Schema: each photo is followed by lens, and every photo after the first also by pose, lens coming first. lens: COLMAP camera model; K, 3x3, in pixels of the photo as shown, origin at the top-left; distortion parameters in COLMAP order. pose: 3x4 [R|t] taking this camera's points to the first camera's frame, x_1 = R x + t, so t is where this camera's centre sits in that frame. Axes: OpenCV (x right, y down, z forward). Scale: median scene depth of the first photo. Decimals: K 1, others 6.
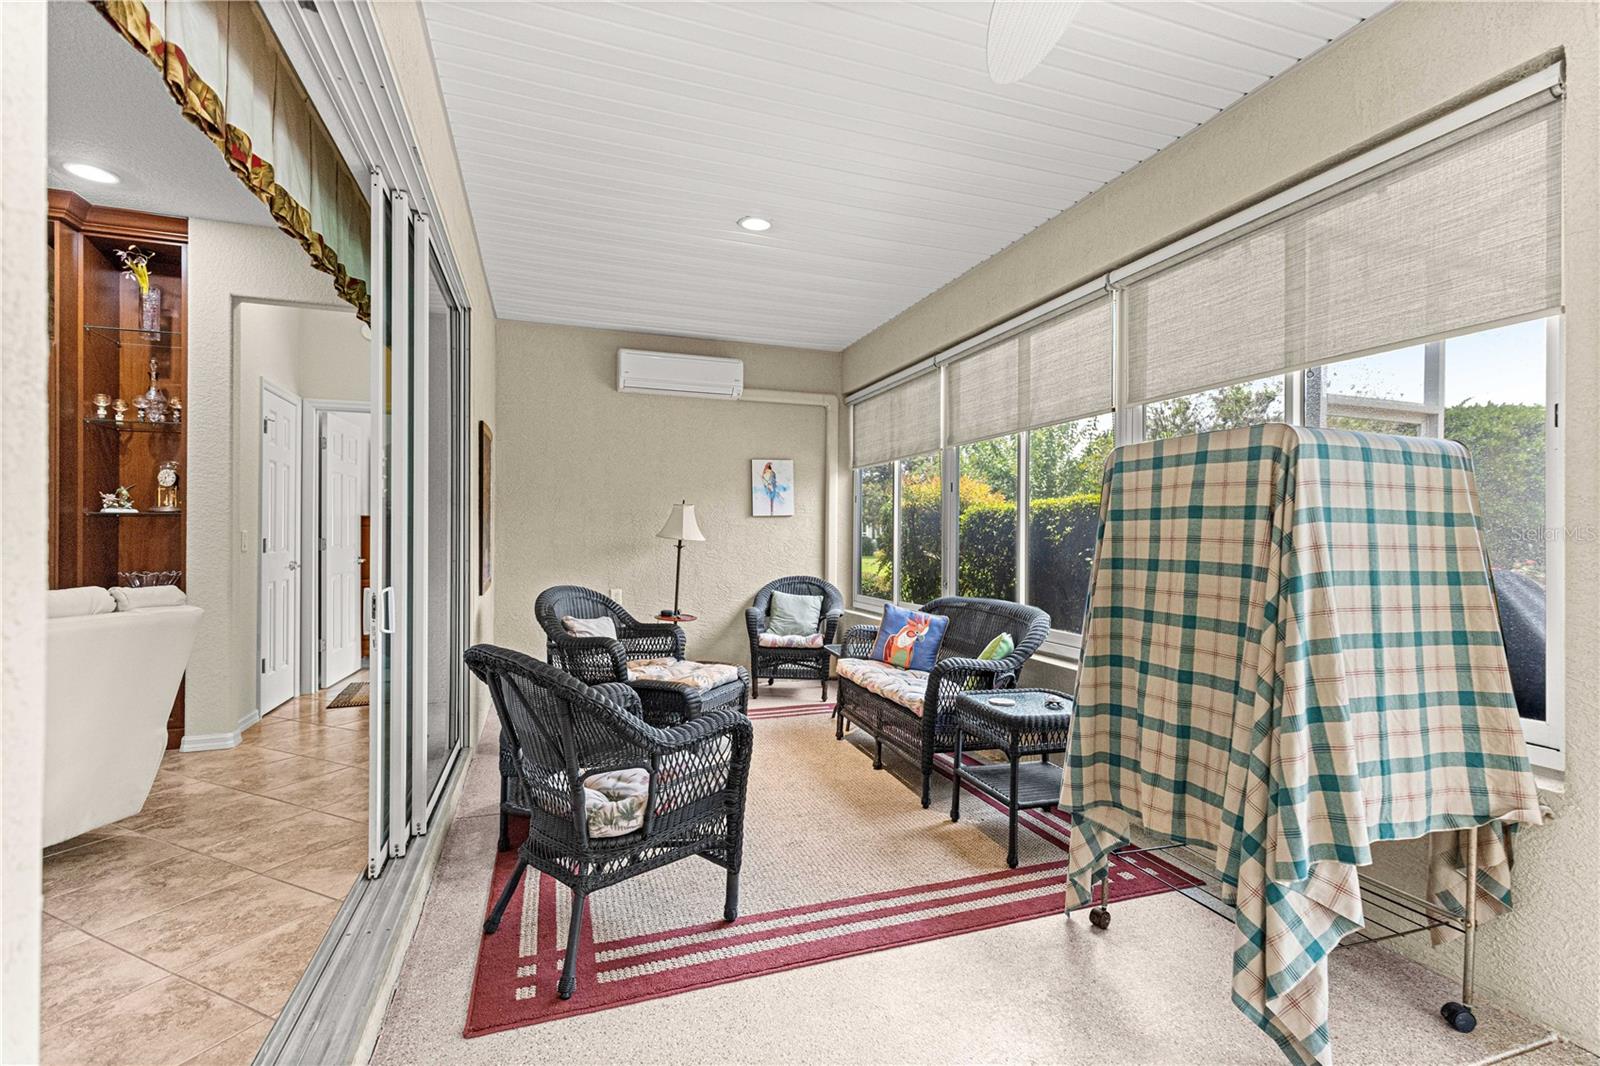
lens RADIAL K [[720.5, 0, 809.3], [0, 720.5, 527.8], [0, 0, 1]] dist [0.016845, -0.000045]
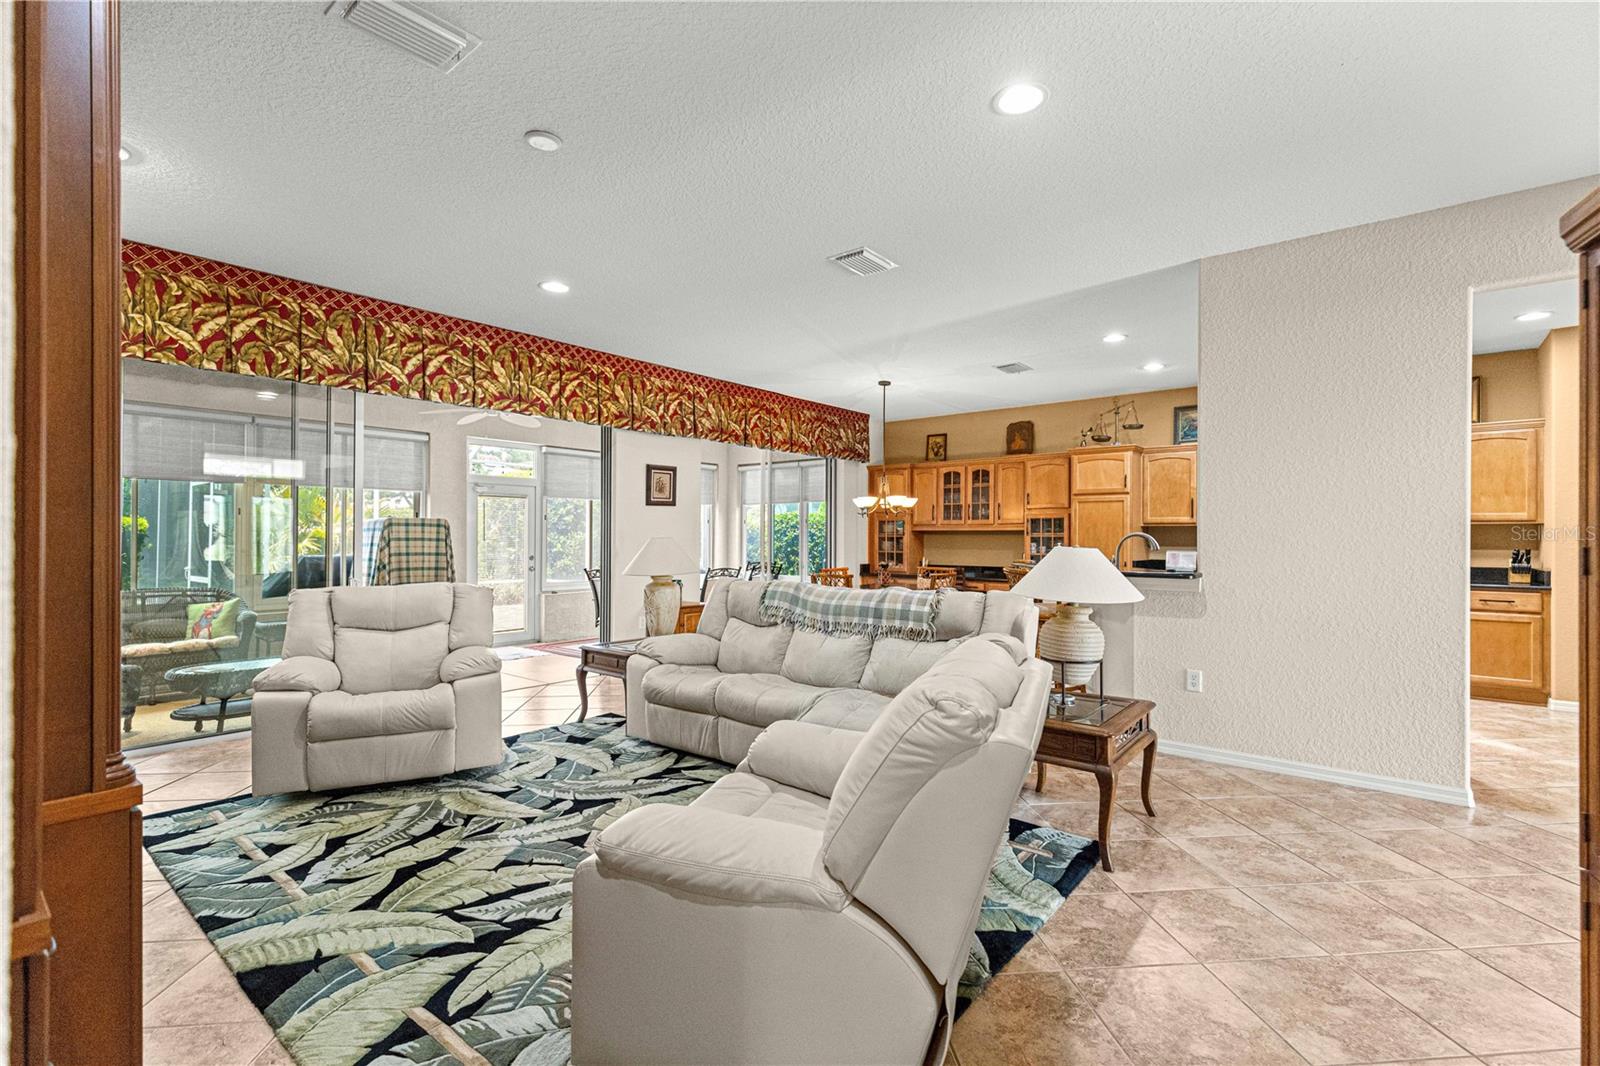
lens RADIAL K [[726.6, 0, 810.5], [0, 726.6, 526.1], [0, 0, 1]] dist [0.005939, 0.000551]
pose [[-0.515929, 0.010653, 0.856565, -1.782561], [-0.011737, 0.999741, -0.019503, -0.019356], [-0.856551, -0.020115, -0.515671, 0.589216]]
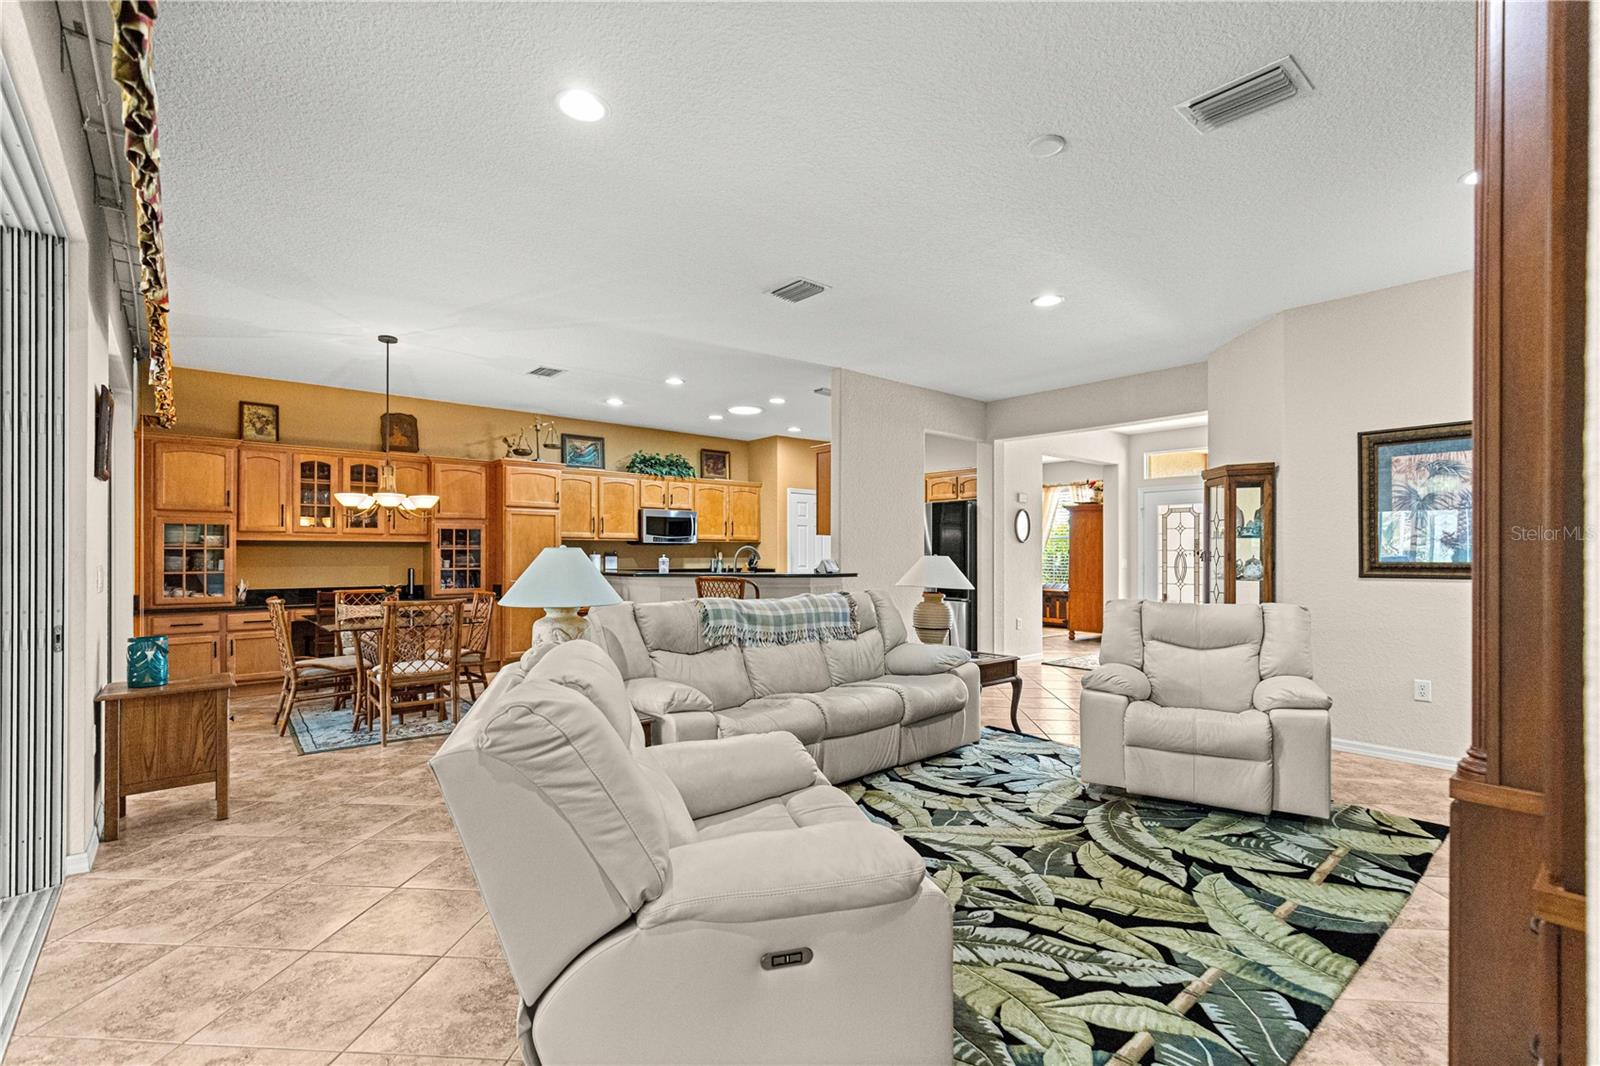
lens RADIAL K [[722.9, 0, 806.0], [0, 722.9, 549.7], [0, 0, 1]] dist [0.003054, 0.000287]
pose [[-0.933993, -0.004611, -0.357263, -0.591610], [0.000346, 0.999905, -0.013811, -0.009473], [0.357292, -0.013023, -0.933902, 1.009646]]
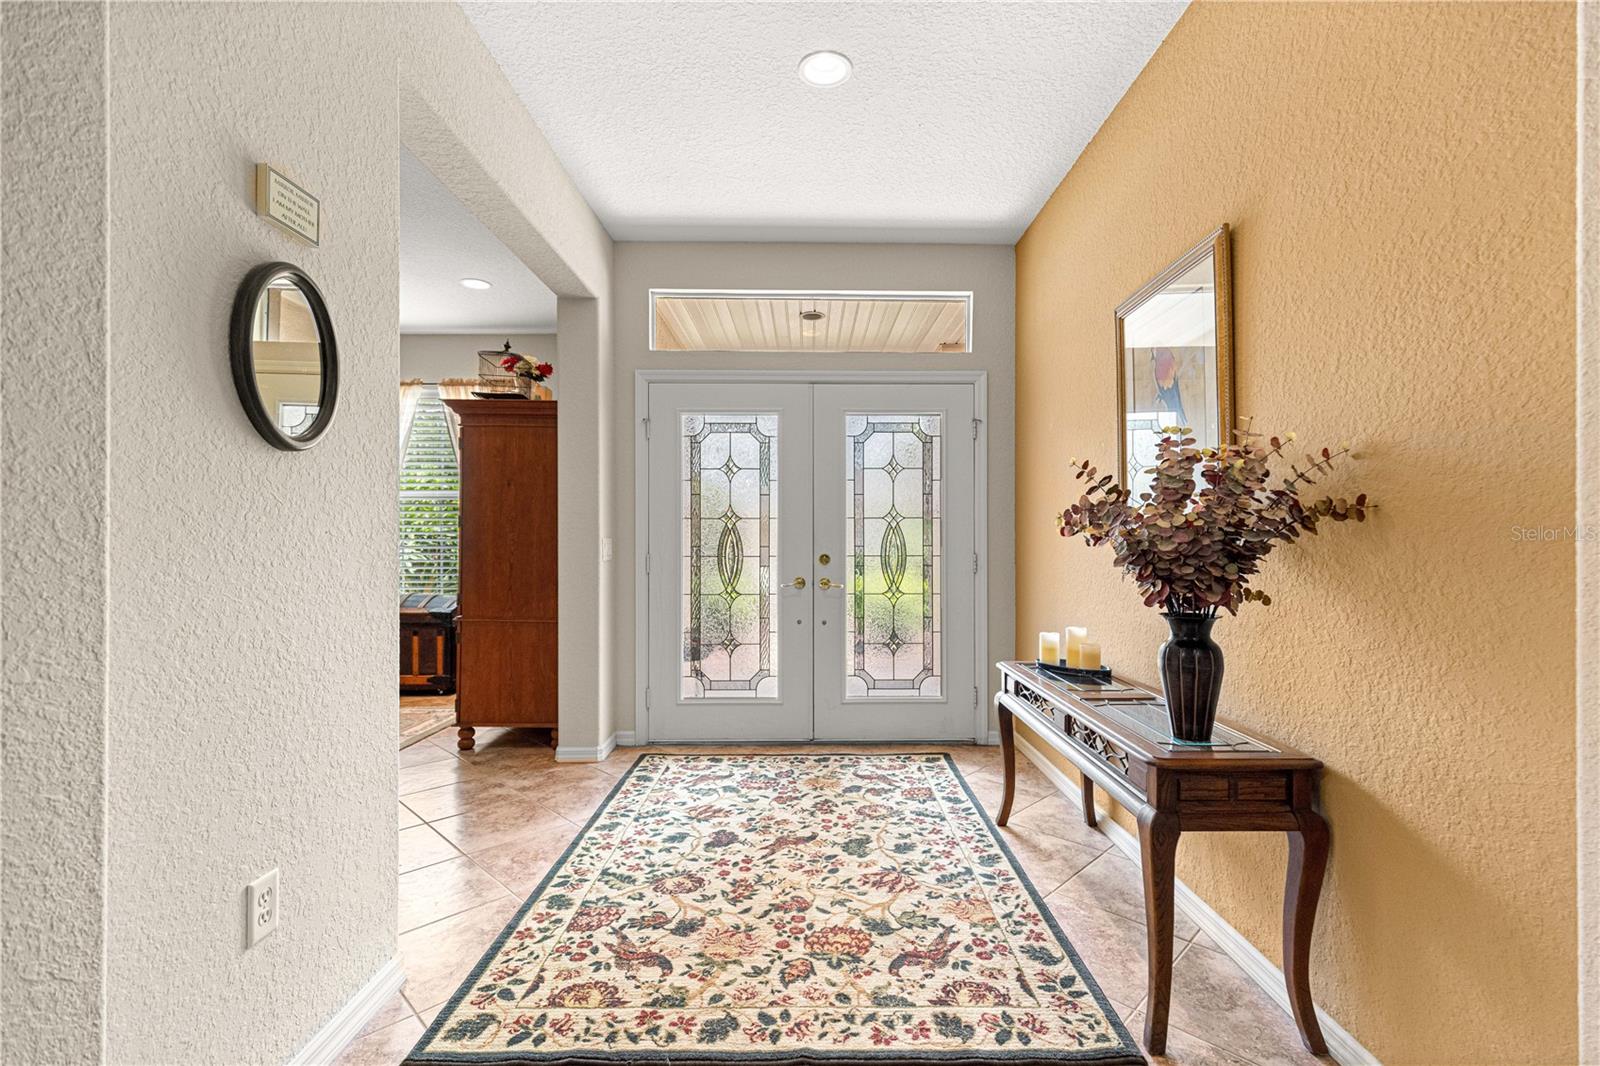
lens RADIAL K [[722.0, 0, 812.0], [0, 722.0, 533.5], [0, 0, 1]] dist [0.002011, -0.000076]
pose [[-0.327521, -0.004137, -0.944835, -1.586934], [0.008090, 0.999941, -0.007183, -0.009417], [0.944809, -0.009996, -0.327469, -0.248071]]
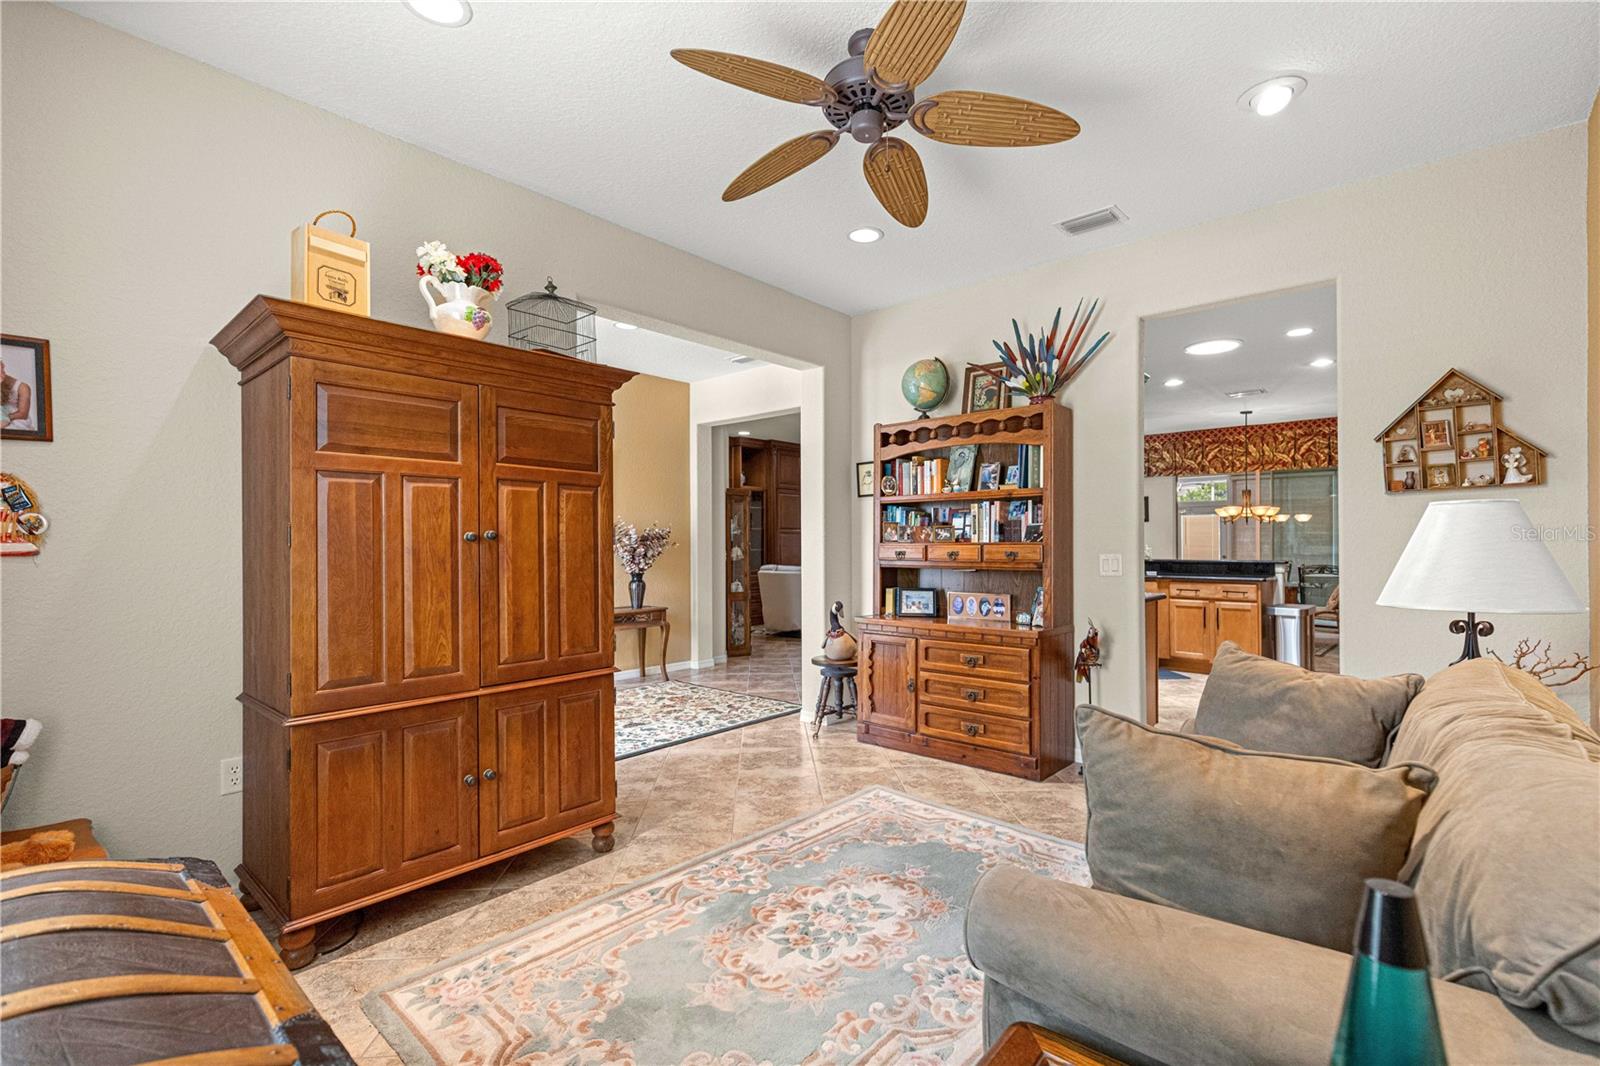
lens RADIAL K [[722.9, 0, 806.0], [0, 722.9, 549.7], [0, 0, 1]] dist [0.003054, 0.000287]
pose [[0.873796, -0.007547, 0.486234, -2.517098], [0.001658, 0.999920, 0.012541, -0.031600], [-0.486290, -0.010152, 0.873739, -1.707039]]
